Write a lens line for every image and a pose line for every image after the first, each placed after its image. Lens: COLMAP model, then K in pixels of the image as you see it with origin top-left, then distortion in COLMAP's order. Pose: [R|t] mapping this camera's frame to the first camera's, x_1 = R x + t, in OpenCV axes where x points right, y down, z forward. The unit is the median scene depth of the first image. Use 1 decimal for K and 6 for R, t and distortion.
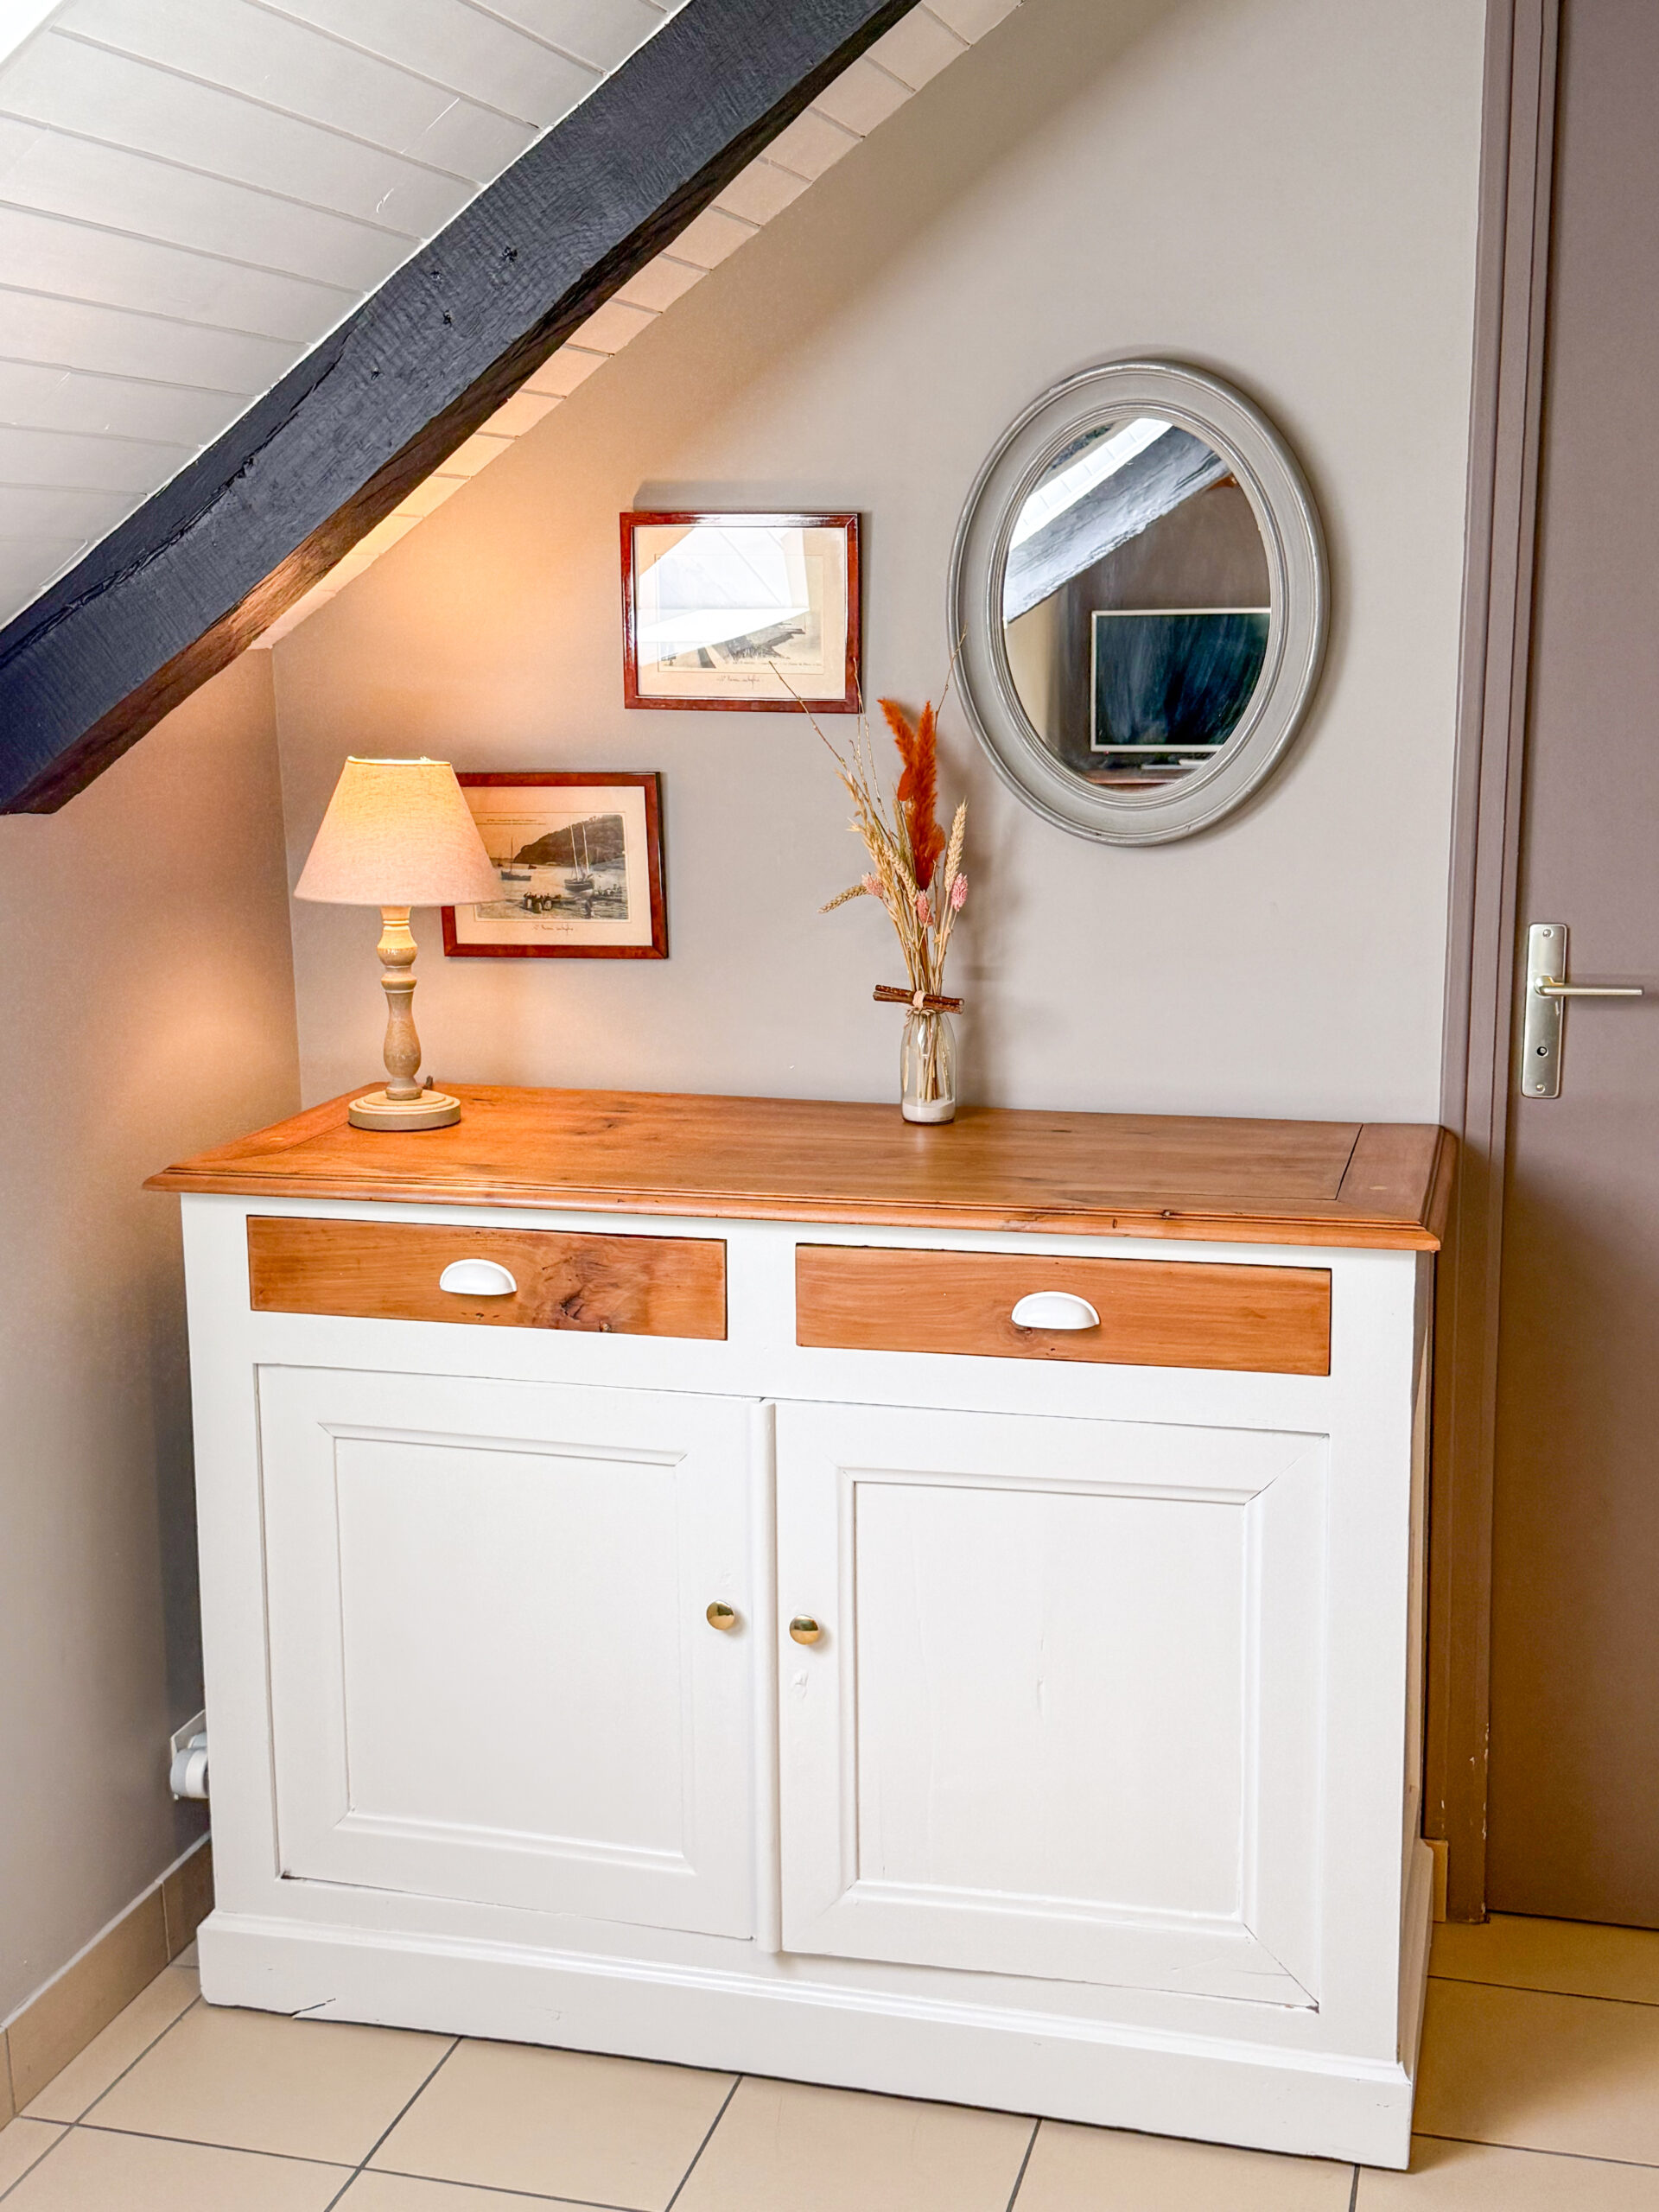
lens RADIAL K [[2612.1, 0, 829.5], [0, 2612.1, 1106.0], [0, 0, 1]] dist [0.158644, -0.011339]
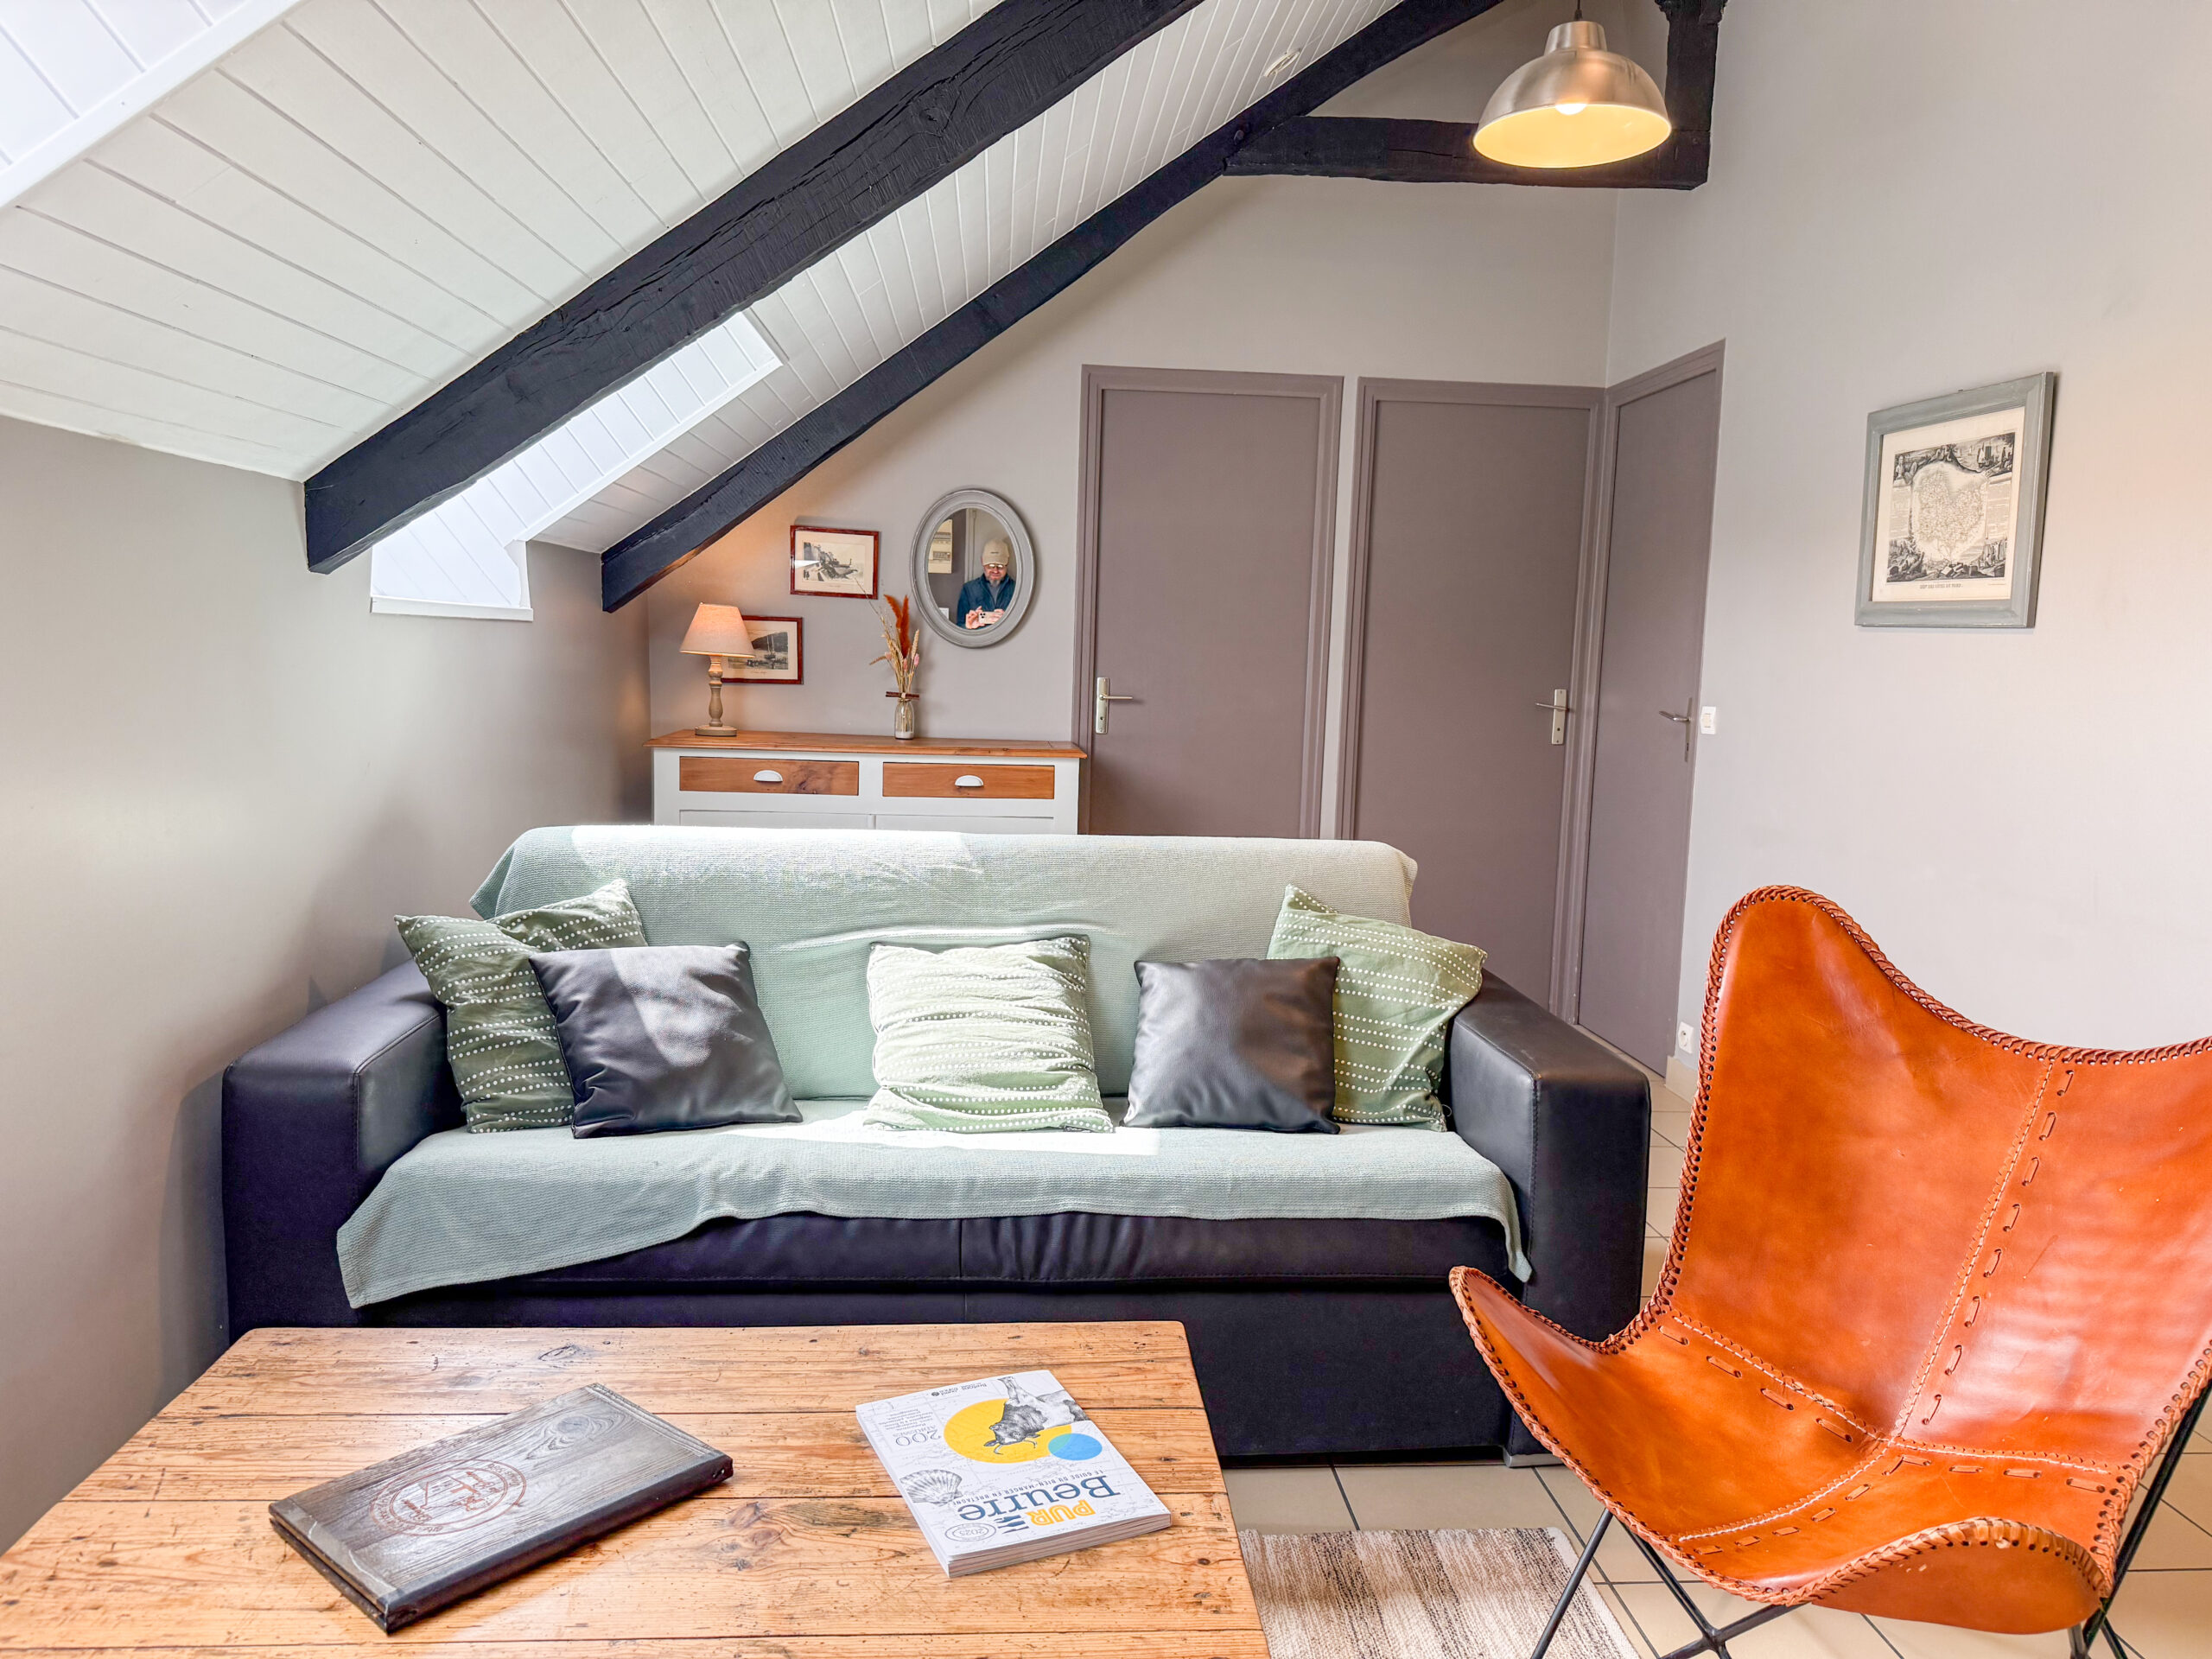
lens RADIAL K [[1575.0, 0, 1106.0], [0, 1575.0, 829.5], [0, 0, 1]] dist [0.162966, 0.000340]
pose [[0.943727, 0.001927, 0.330721, -0.333594], [0.020735, 0.997671, -0.064980, 0.226485], [-0.330076, 0.068180, 0.941489, -0.727211]]
